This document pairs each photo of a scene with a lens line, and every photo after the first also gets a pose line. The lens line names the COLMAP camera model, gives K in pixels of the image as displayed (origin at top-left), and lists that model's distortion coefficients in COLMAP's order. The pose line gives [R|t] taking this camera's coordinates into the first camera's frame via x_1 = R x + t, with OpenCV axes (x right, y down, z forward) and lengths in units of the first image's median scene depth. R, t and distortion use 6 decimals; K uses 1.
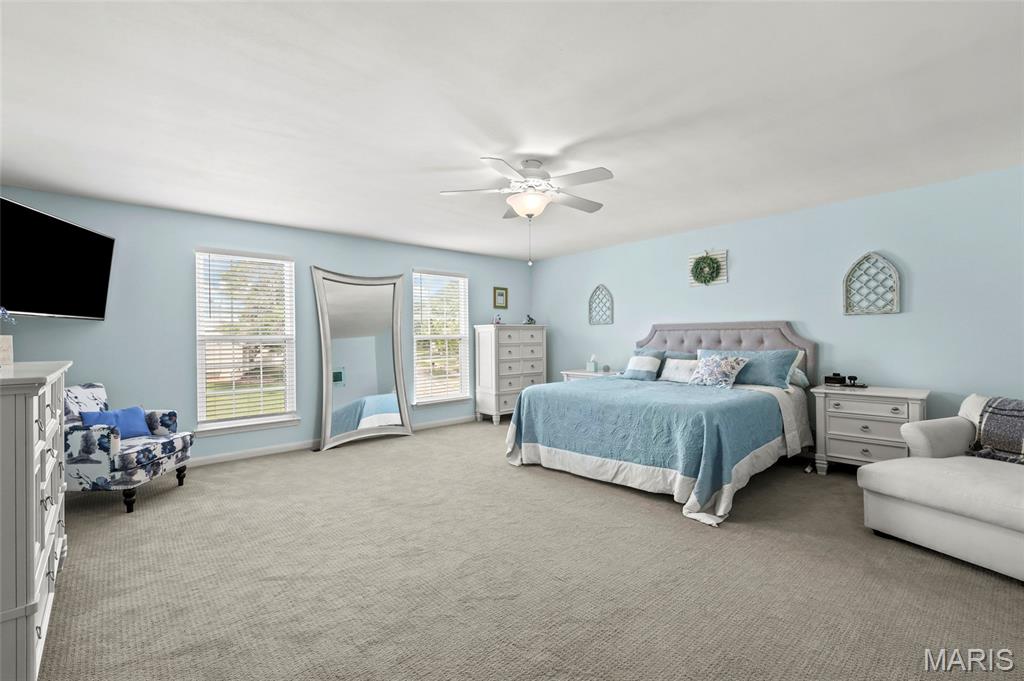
lens RADIAL K [[454.8, 0, 521.8], [0, 454.8, 339.7], [0, 0, 1]] dist [-0.000708, 0.000089]
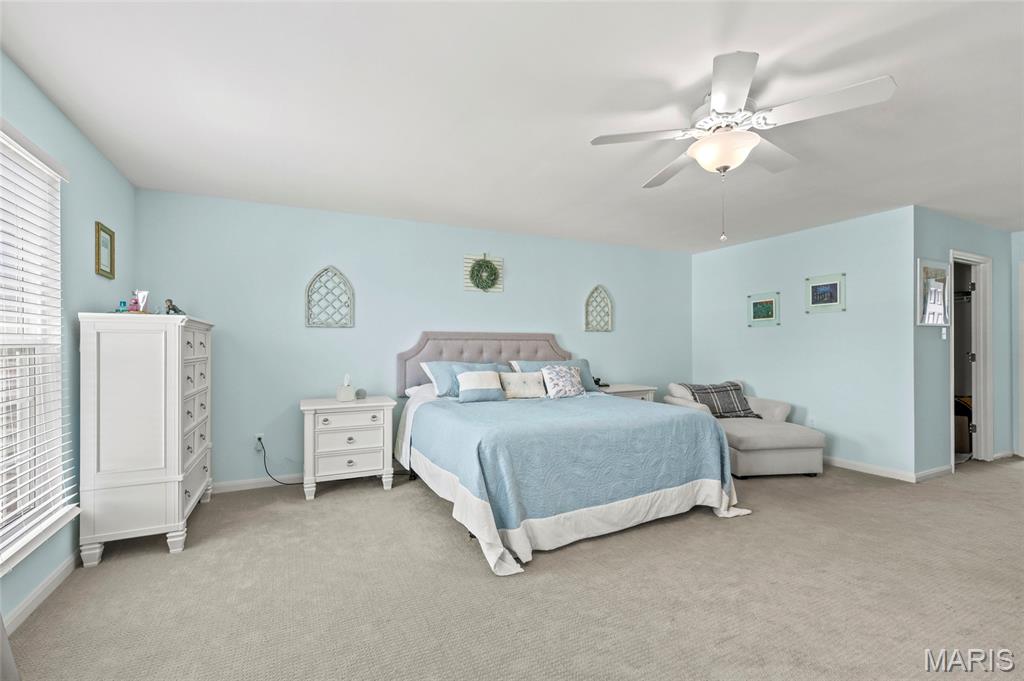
lens RADIAL K [[454.8, 0, 521.1], [0, 454.8, 339.1], [0, 0, 1]] dist [-0.000708, 0.000089]
pose [[0.256907, 0.017345, 0.966280, -0.505352], [-0.000839, 0.999843, -0.017724, -0.007288], [-0.966436, 0.003743, 0.256881, 0.745125]]
